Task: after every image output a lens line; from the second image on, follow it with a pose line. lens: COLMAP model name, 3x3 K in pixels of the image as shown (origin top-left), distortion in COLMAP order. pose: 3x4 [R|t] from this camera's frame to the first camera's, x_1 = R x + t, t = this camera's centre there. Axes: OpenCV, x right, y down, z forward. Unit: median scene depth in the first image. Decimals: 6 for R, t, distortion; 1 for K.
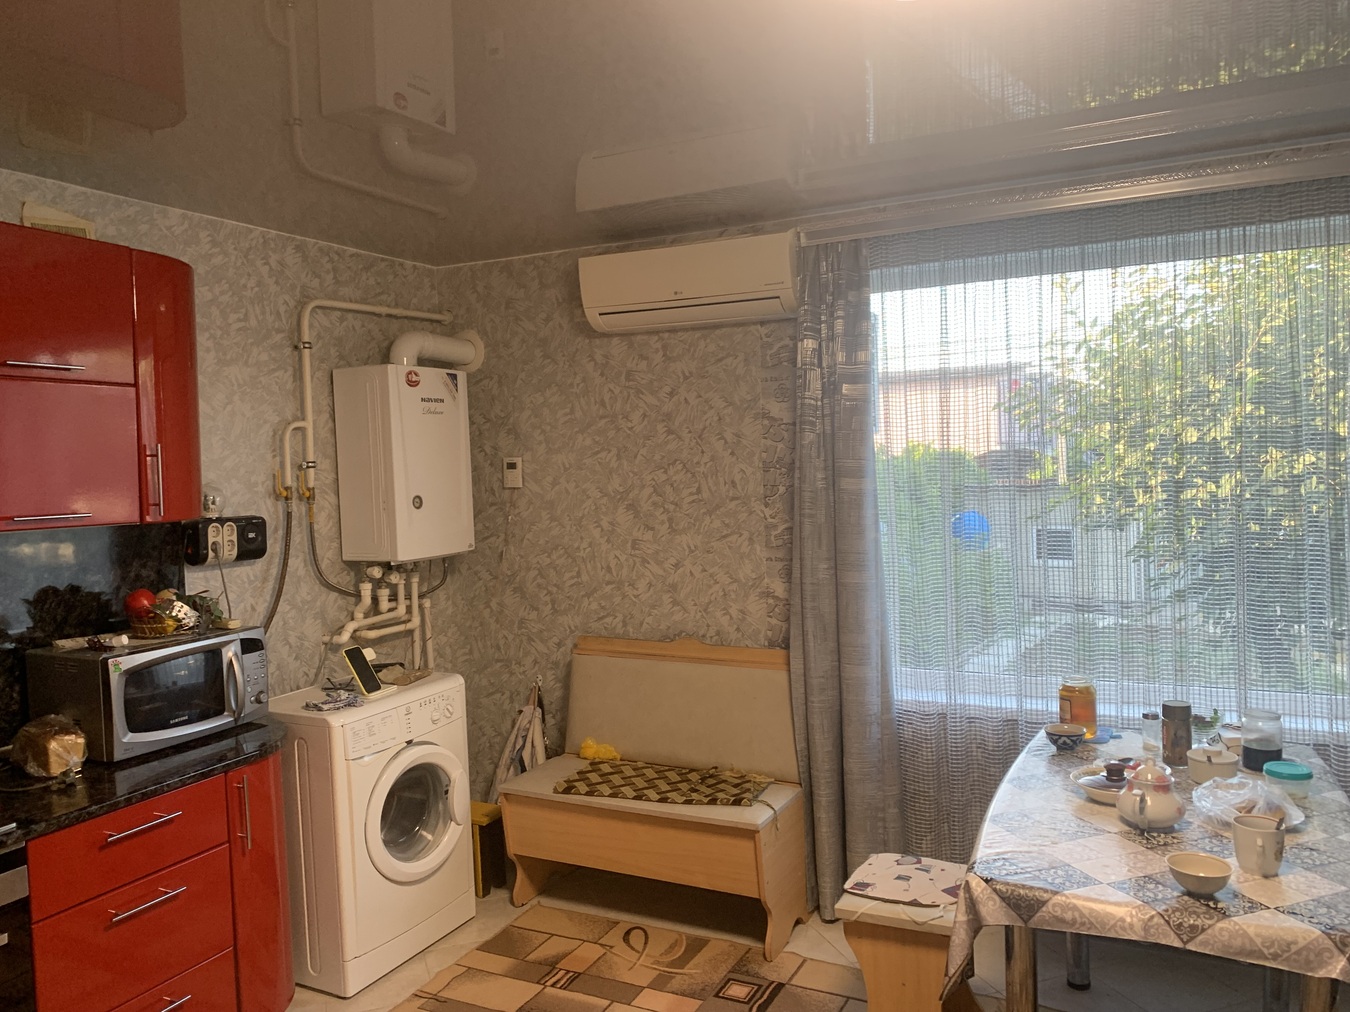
lens RADIAL K [[1035.3, 0, 669.6], [0, 1035.3, 496.6], [0, 0, 1]] dist [0.040429, -0.042244]
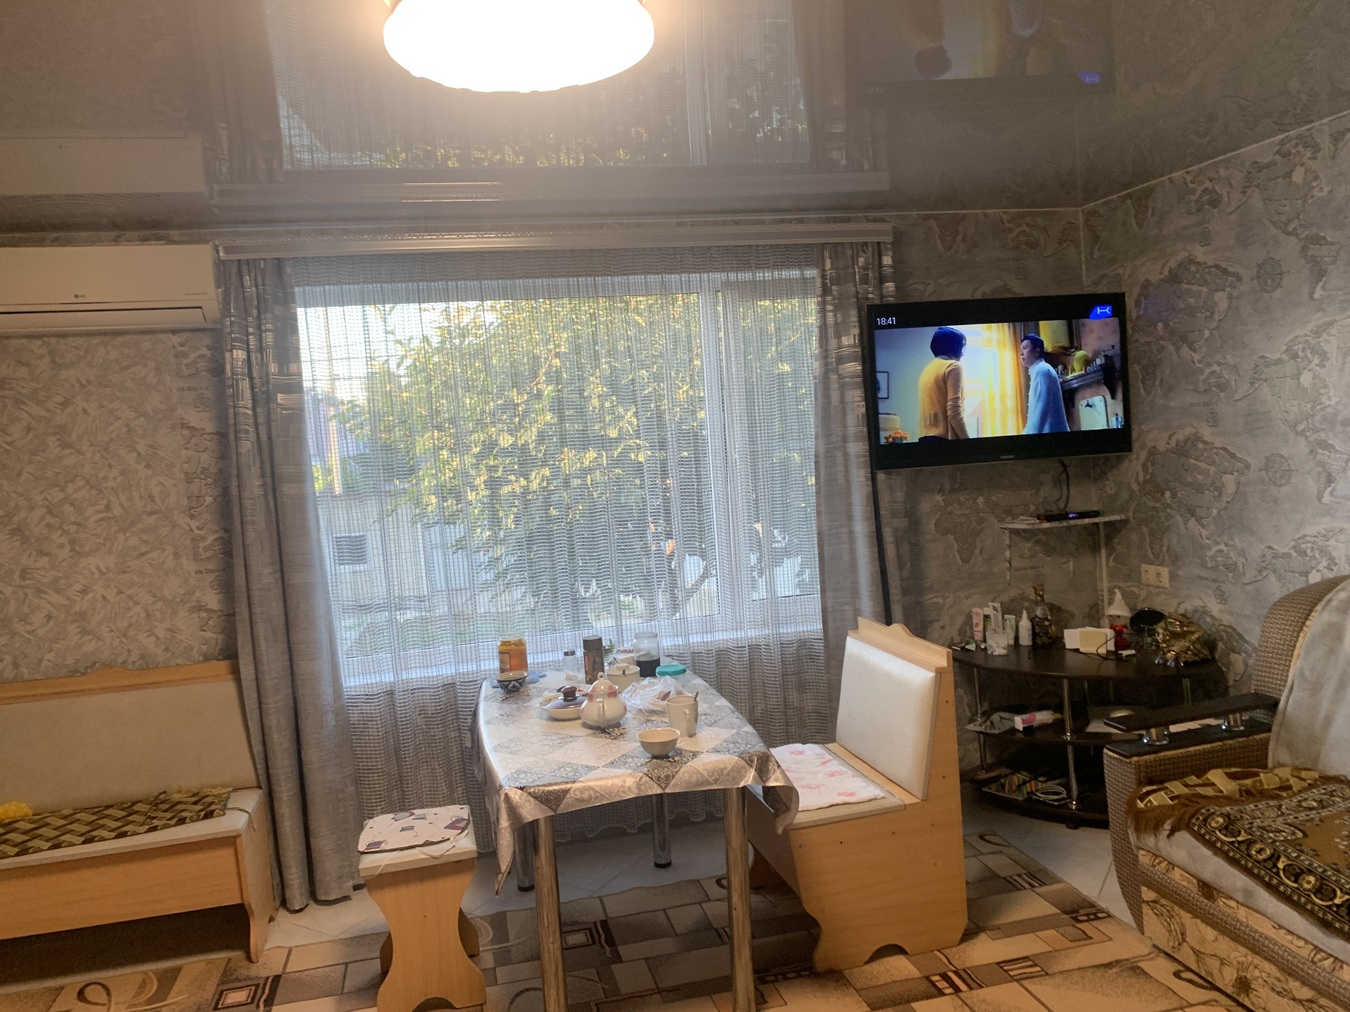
lens RADIAL K [[1035.3, 0, 669.8], [0, 1035.3, 483.4], [0, 0, 1]] dist [0.040429, -0.042244]
pose [[0.766565, -0.052768, 0.639996, -0.196604], [0.070557, 0.997505, -0.002266, 0.010970], [-0.638279, 0.046893, 0.768375, -0.052577]]
